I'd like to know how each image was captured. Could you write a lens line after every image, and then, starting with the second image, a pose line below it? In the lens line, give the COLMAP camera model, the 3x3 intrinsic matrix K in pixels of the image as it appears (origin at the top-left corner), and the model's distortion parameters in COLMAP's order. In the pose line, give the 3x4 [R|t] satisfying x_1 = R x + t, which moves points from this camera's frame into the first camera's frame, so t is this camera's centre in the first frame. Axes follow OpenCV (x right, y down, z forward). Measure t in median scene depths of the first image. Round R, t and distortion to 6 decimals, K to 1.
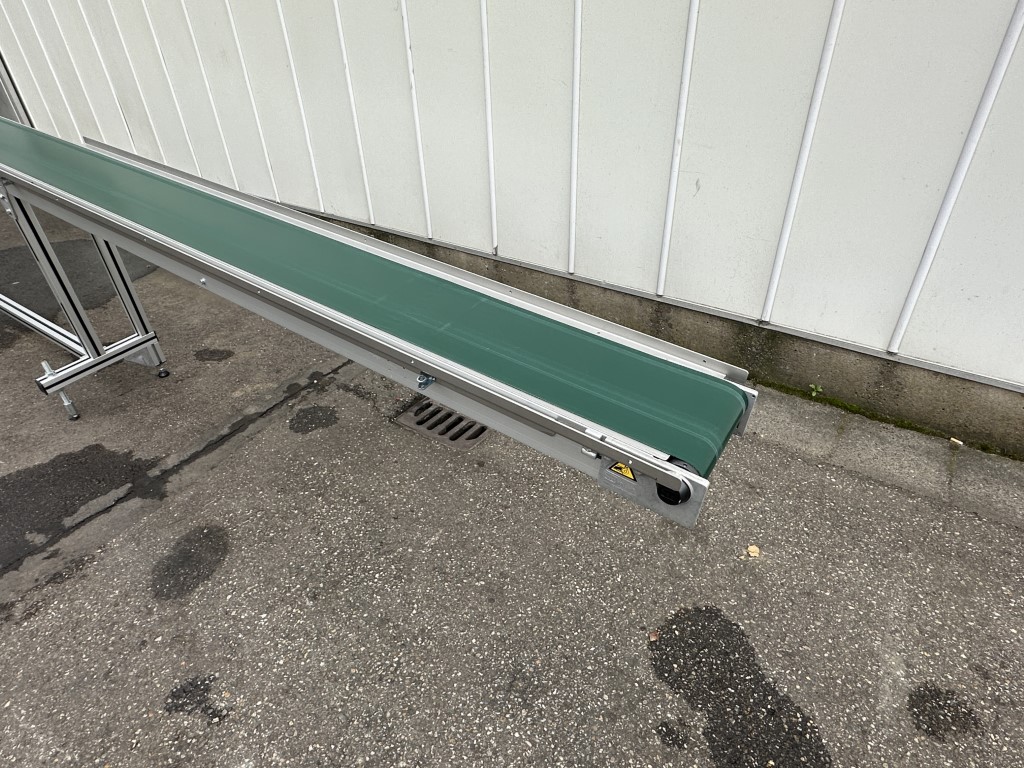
lens RADIAL K [[597.5, 0, 510.0], [0, 597.5, 388.1], [0, 0, 1]] dist [-0.004855, -0.000346]
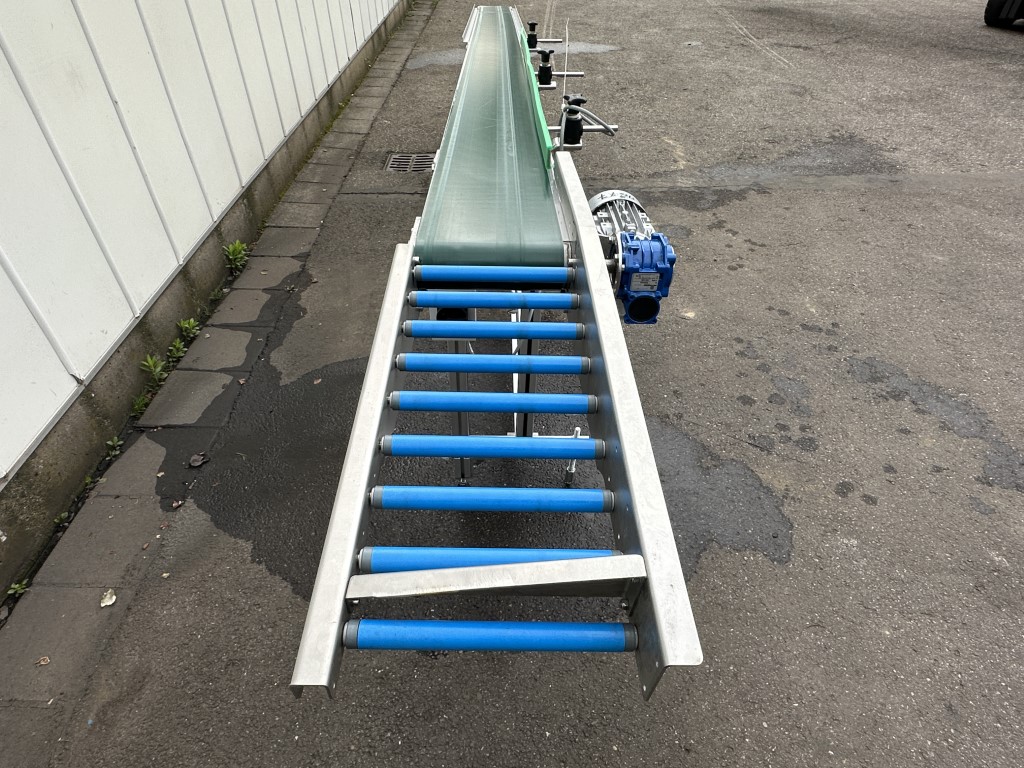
lens RADIAL K [[597.5, 0, 510.0], [0, 597.5, 388.1], [0, 0, 1]] dist [-0.004855, -0.000346]
pose [[-0.580708, -0.502734, 0.640341, -1.880204], [0.487878, 0.414766, 0.768078, -0.988232], [-0.651730, 0.758438, 0.004415, 1.380999]]
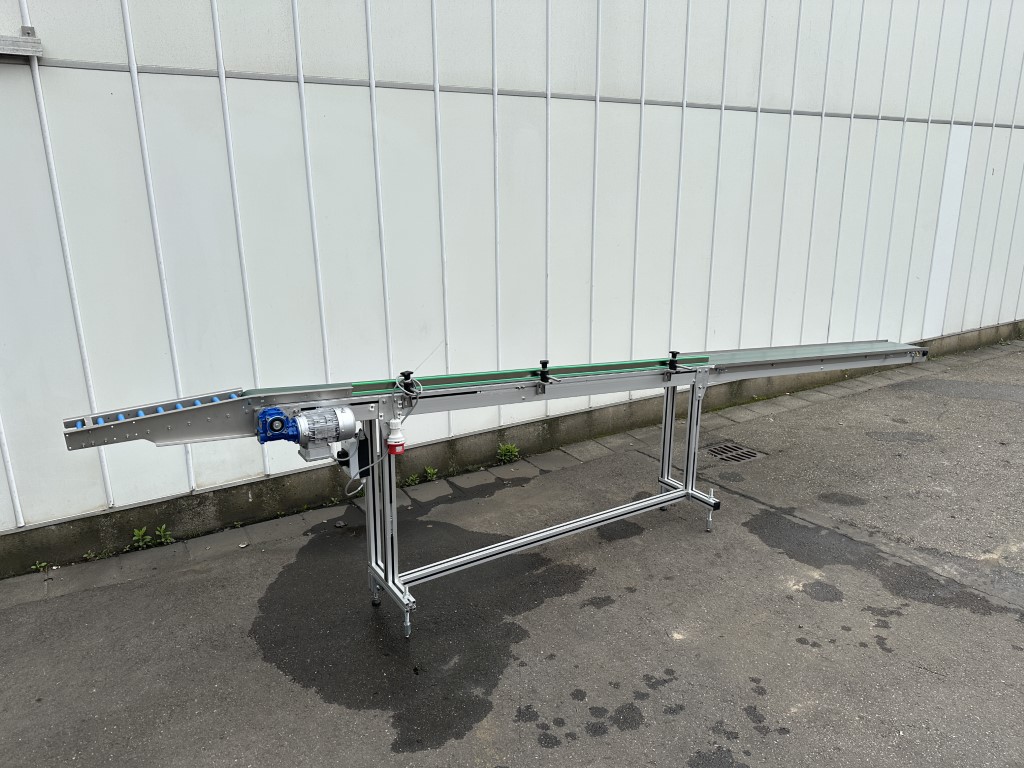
lens RADIAL K [[714.9, 0, 517.7], [0, 714.9, 385.1], [0, 0, 1]] dist [0.101751, -0.140304]
pose [[0.380394, -0.207917, 0.901150, -2.521728], [0.527735, 0.848984, -0.026887, -0.472228], [-0.759471, 0.485796, 0.432674, 0.423169]]
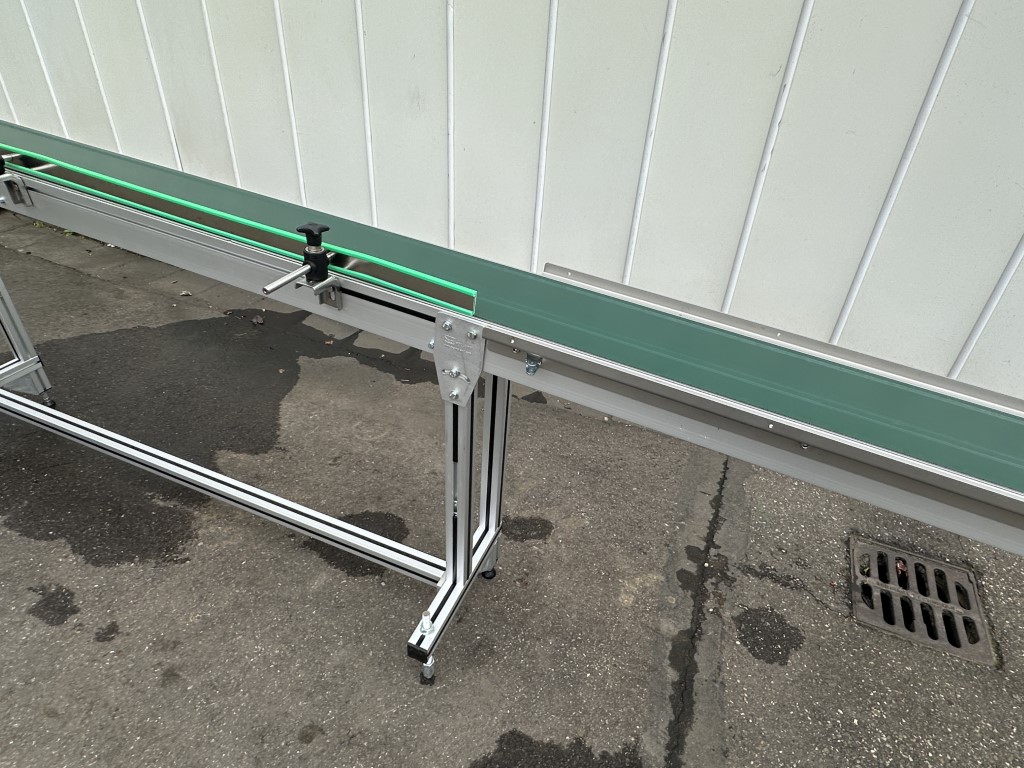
lens RADIAL K [[597.5, 0, 510.0], [0, 597.5, 388.1], [0, 0, 1]] dist [-0.004855, -0.000346]
pose [[0.974484, -0.039933, 0.220876, -0.796297], [0.045762, 0.998724, -0.021338, -0.249494], [-0.219742, 0.030901, 0.975068, 0.362254]]
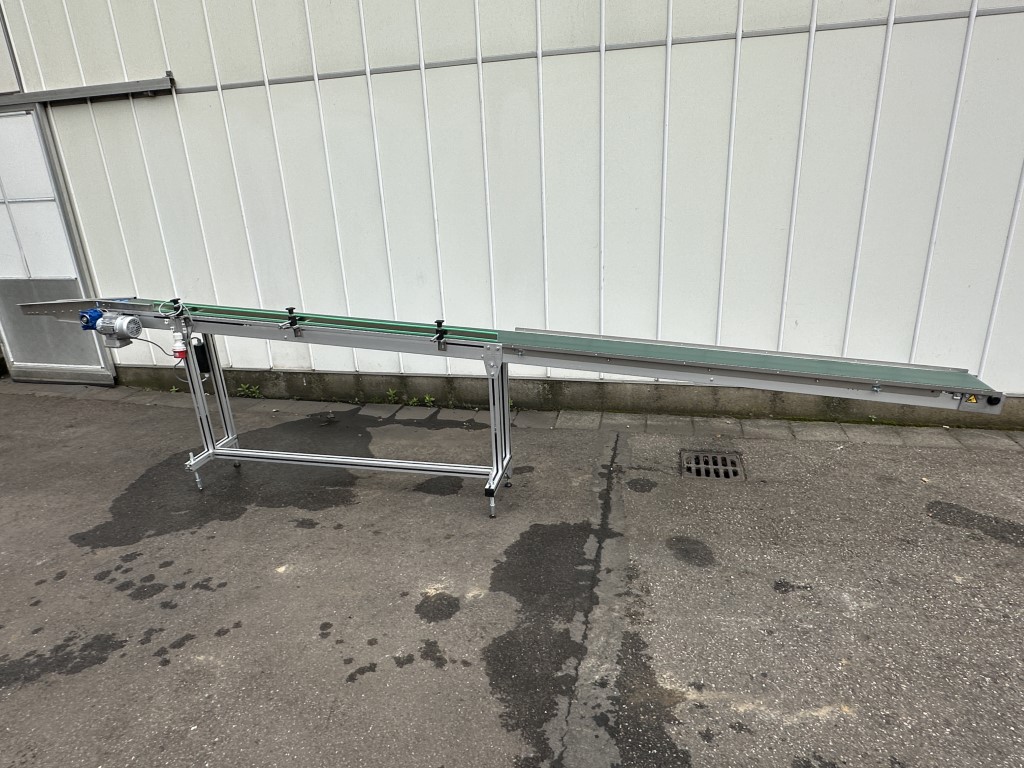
lens RADIAL K [[597.7, 0, 512.0], [0, 597.7, 384.0], [0, 0, 1]] dist [-0.004683, 0.000749]
pose [[0.929340, -0.124388, 0.347643, -1.173316], [0.220357, 0.942331, -0.251903, 0.123759], [-0.296261, 0.310709, 0.903155, -0.392524]]
